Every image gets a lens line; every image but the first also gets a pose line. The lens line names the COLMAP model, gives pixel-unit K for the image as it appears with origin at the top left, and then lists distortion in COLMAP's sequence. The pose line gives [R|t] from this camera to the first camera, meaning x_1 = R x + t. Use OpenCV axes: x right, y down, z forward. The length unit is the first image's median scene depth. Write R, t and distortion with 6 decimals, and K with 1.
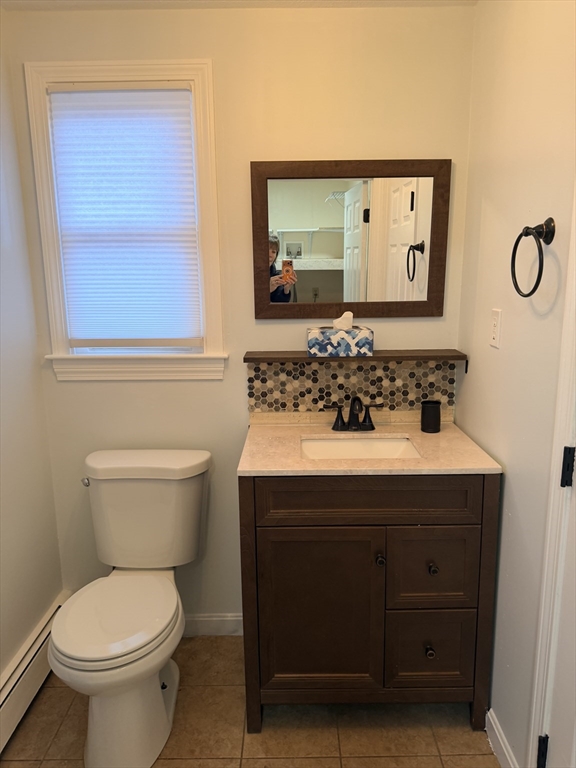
lens RADIAL K [[526.8, 0, 290.9], [0, 526.8, 378.0], [0, 0, 1]] dist [0.020740, -0.038781]
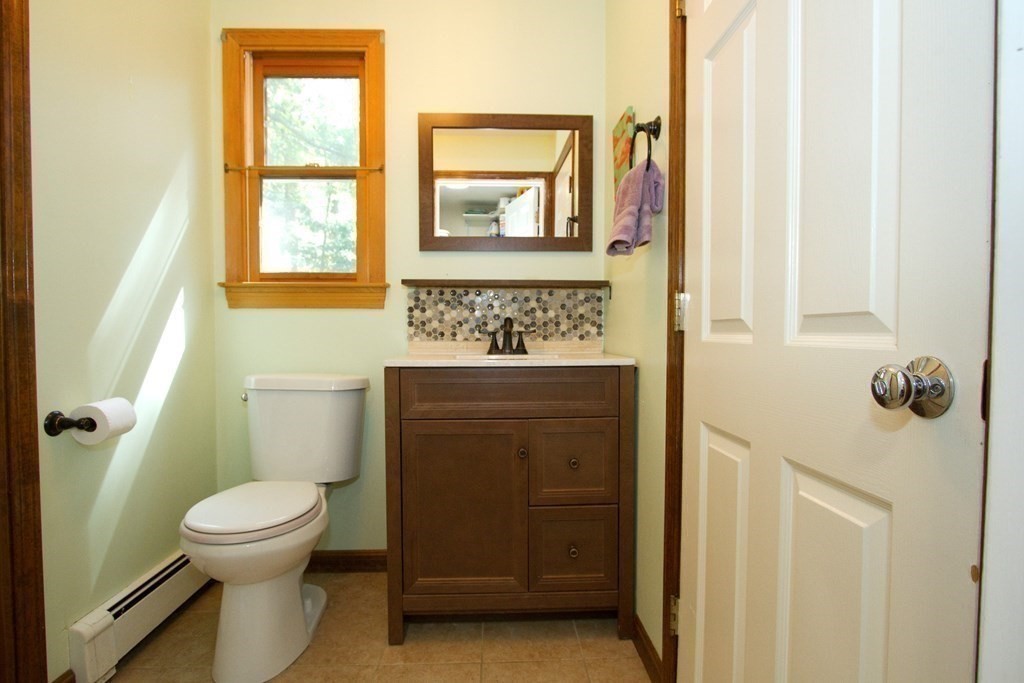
lens RADIAL K [[516.2, 0, 520.2], [0, 516.2, 340.9], [0, 0, 1]] dist [-0.042163, -0.000202]
pose [[0.997493, 0.017408, 0.068584, 0.072349], [-0.007183, 0.989171, -0.146590, 0.216389], [-0.070393, 0.145730, 0.986817, -0.014319]]
